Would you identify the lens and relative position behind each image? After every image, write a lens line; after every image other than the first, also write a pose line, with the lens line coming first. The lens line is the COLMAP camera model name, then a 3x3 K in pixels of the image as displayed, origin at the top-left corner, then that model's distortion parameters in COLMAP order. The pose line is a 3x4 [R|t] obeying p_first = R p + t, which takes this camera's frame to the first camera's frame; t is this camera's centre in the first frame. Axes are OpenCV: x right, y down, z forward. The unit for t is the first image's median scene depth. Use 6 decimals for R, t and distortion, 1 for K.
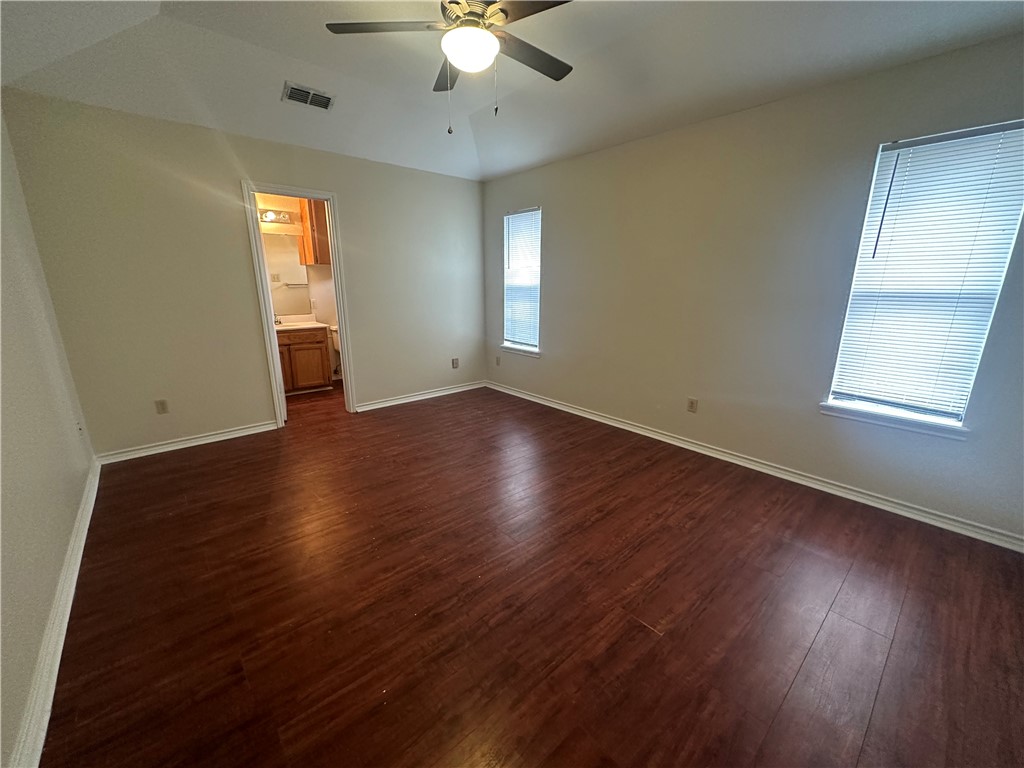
lens RADIAL K [[409.7, 0, 510.8], [0, 409.7, 385.1], [0, 0, 1]] dist [-0.002187, 0.000738]
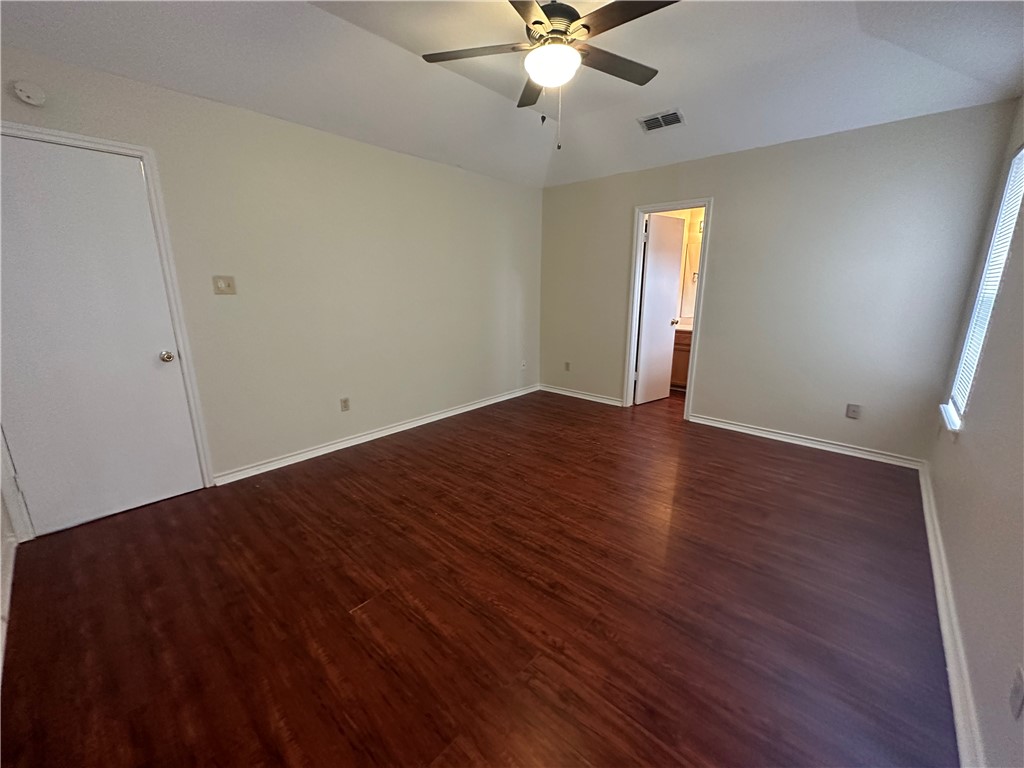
lens RADIAL K [[409.7, 0, 510.8], [0, 409.7, 385.1], [0, 0, 1]] dist [-0.002187, 0.000738]
pose [[0.116468, 0.233606, -0.965331, 0.813725], [-0.243681, 0.948958, 0.200244, -0.174829], [0.962837, 0.211911, 0.167448, 0.673941]]
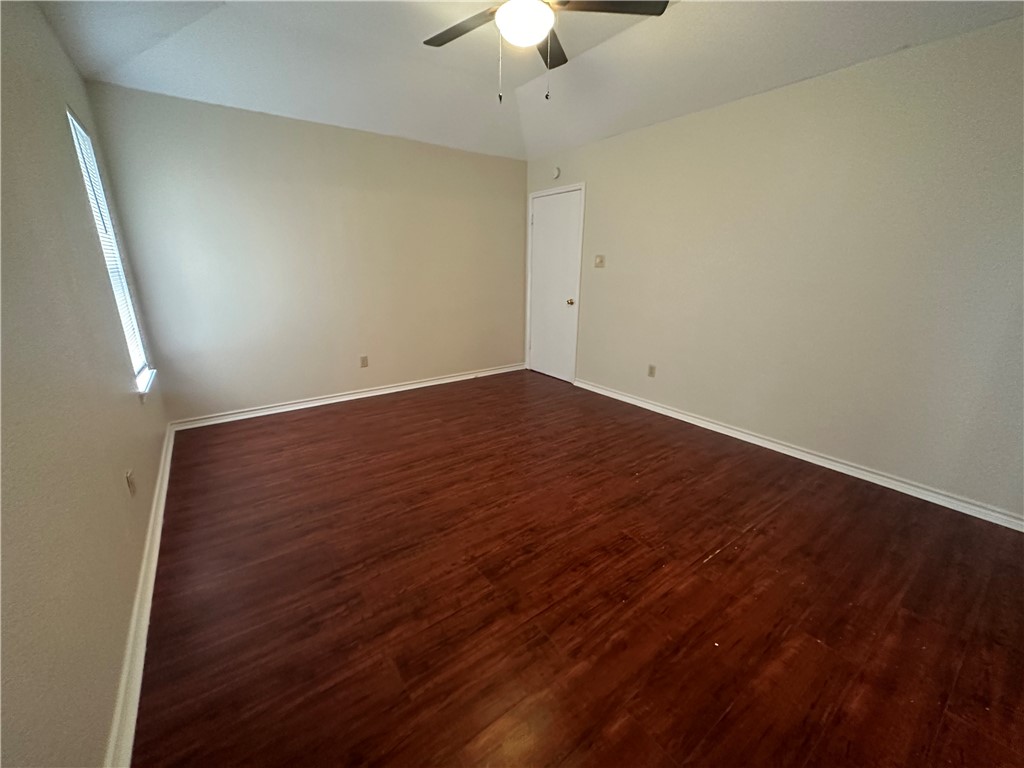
lens RADIAL K [[409.7, 0, 510.8], [0, 409.7, 385.1], [0, 0, 1]] dist [-0.002187, 0.000738]
pose [[-0.996570, -0.034178, 0.075361, -0.127014], [0.009294, 0.858726, 0.512351, -0.433709], [-0.082226, 0.511294, -0.855463, 1.721197]]
